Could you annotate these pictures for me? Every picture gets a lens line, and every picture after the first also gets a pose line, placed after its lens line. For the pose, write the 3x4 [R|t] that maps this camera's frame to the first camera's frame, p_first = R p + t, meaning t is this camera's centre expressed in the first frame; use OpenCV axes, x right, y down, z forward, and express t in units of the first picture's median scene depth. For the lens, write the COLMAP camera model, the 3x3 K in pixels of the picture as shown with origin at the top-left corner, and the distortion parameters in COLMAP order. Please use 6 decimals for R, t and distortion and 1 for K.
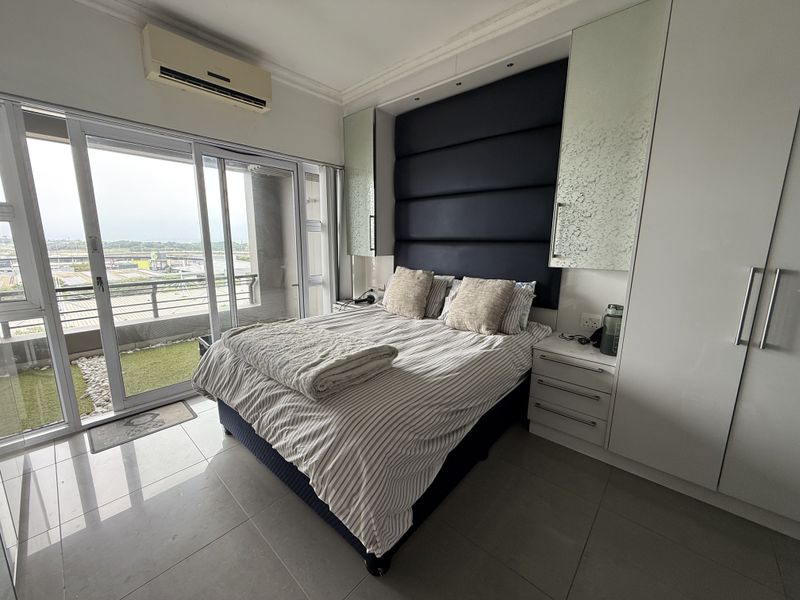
lens RADIAL K [[317.4, 0, 398.8], [0, 317.4, 299.3], [0, 0, 1]] dist [-0.000458, 0.000050]
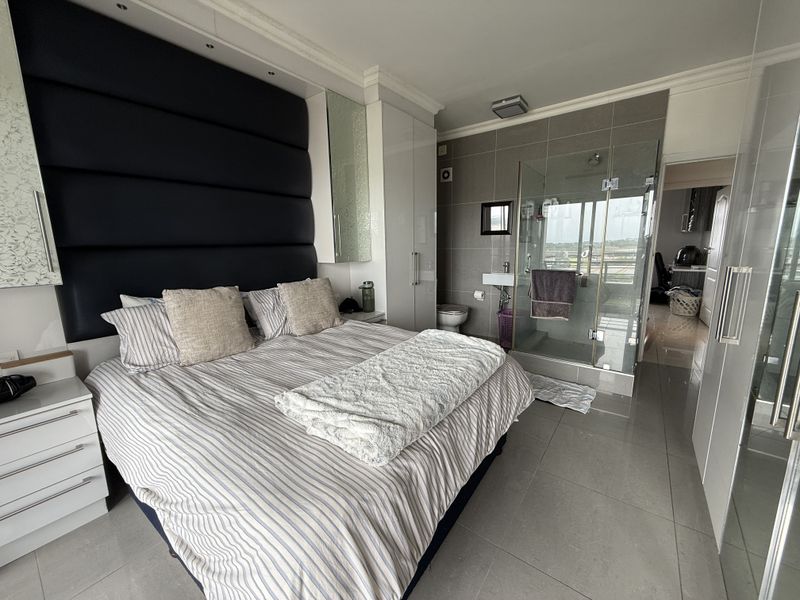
lens RADIAL K [[317.4, 0, 398.8], [0, 317.4, 299.3], [0, 0, 1]] dist [-0.000458, 0.000050]
pose [[-0.081370, -0.181293, 0.980057, -0.839911], [0.194406, 0.961544, 0.194009, -0.158180], [-0.977540, 0.206316, -0.042996, 0.811726]]
